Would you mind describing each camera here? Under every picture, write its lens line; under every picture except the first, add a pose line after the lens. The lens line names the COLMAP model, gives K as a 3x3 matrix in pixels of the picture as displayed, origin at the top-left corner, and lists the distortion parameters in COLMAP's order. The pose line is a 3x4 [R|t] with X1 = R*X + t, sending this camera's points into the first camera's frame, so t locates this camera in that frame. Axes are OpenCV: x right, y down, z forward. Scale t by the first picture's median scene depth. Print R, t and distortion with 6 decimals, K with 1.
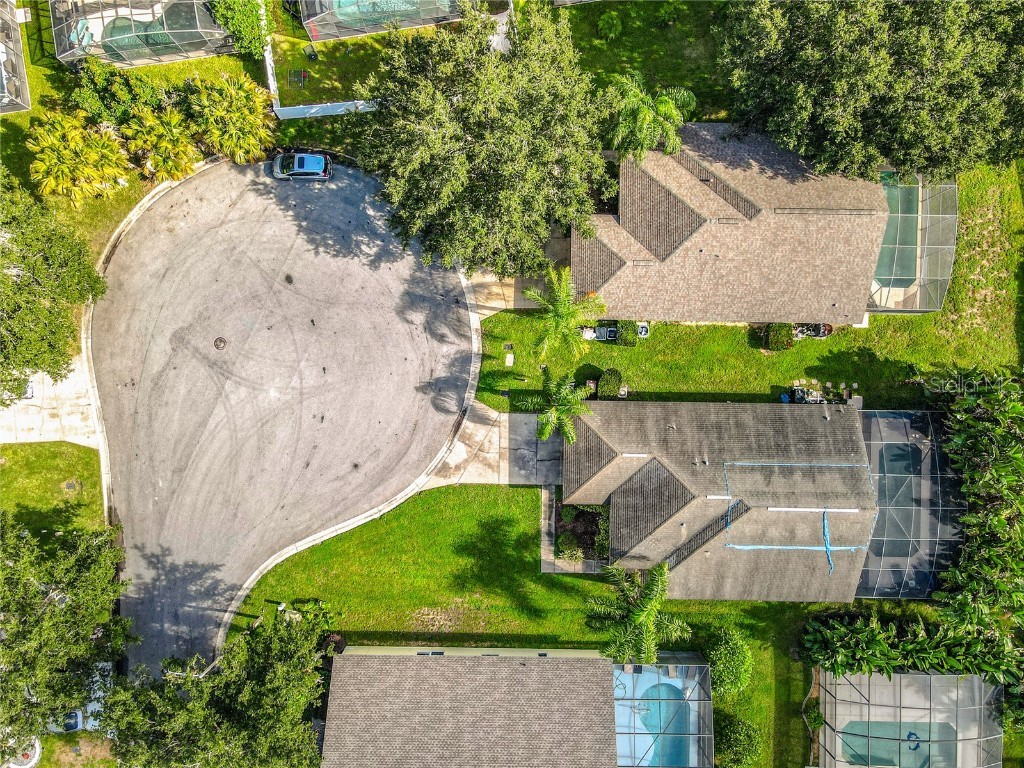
lens RADIAL K [[760.3, 0, 512.0], [0, 760.3, 384.0], [0, 0, 1]] dist [0.001885, 0.003542]
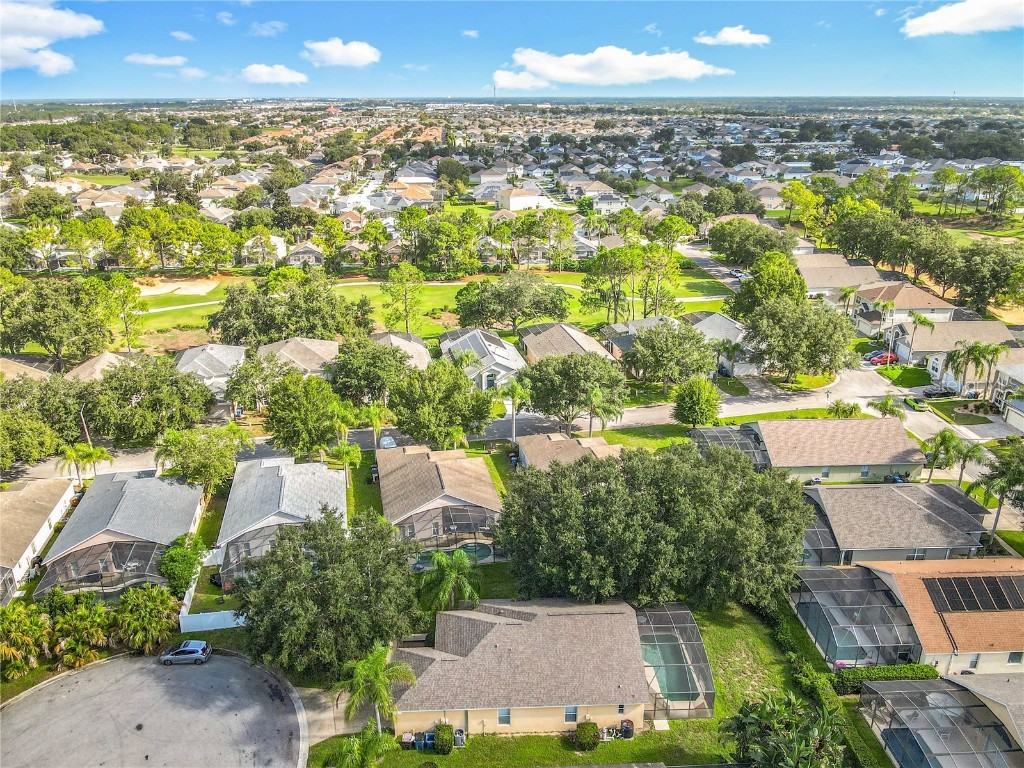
lens RADIAL K [[760.3, 0, 512.0], [0, 760.3, 384.0], [0, 0, 1]] dist [0.001885, 0.003542]
pose [[0.997577, -0.034071, 0.060661, 0.194988], [0.068737, 0.347769, -0.935057, 0.758475], [0.010762, 0.936961, 0.349268, 0.155566]]
